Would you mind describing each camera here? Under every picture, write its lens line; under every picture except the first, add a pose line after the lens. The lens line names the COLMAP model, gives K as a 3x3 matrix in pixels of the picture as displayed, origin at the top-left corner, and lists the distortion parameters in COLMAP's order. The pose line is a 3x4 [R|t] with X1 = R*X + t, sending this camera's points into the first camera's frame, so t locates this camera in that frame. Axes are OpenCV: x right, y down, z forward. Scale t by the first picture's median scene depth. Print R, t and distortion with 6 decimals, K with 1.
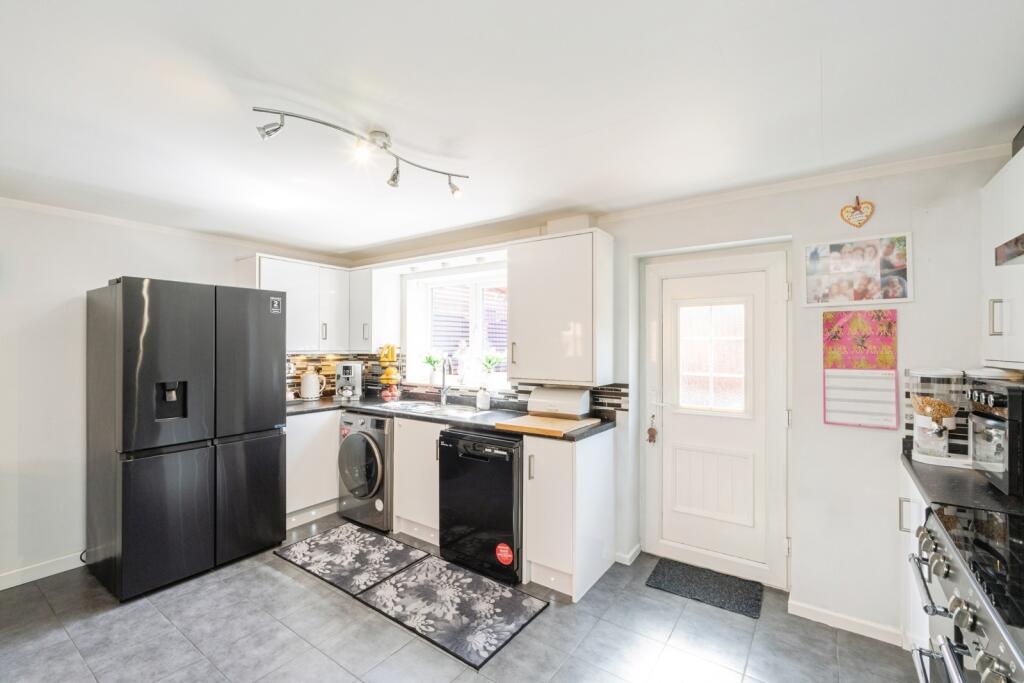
lens RADIAL K [[445.9, 0, 527.6], [0, 445.9, 341.7], [0, 0, 1]] dist [-0.003164, -0.000395]
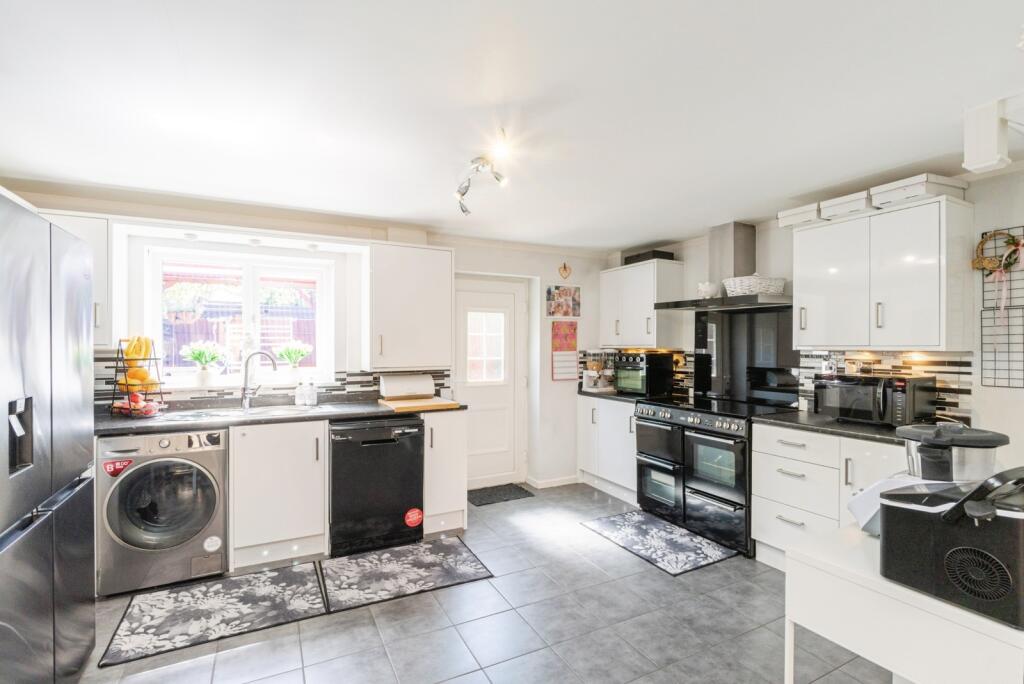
lens RADIAL K [[448.3, 0, 493.0], [0, 448.3, 347.2], [0, 0, 1]] dist [-0.009327, 0.000435]
pose [[0.487815, -0.006676, 0.872921, -0.949361], [-0.005130, 0.999932, 0.010514, 0.021219], [-0.872932, -0.009607, 0.487747, 0.255432]]
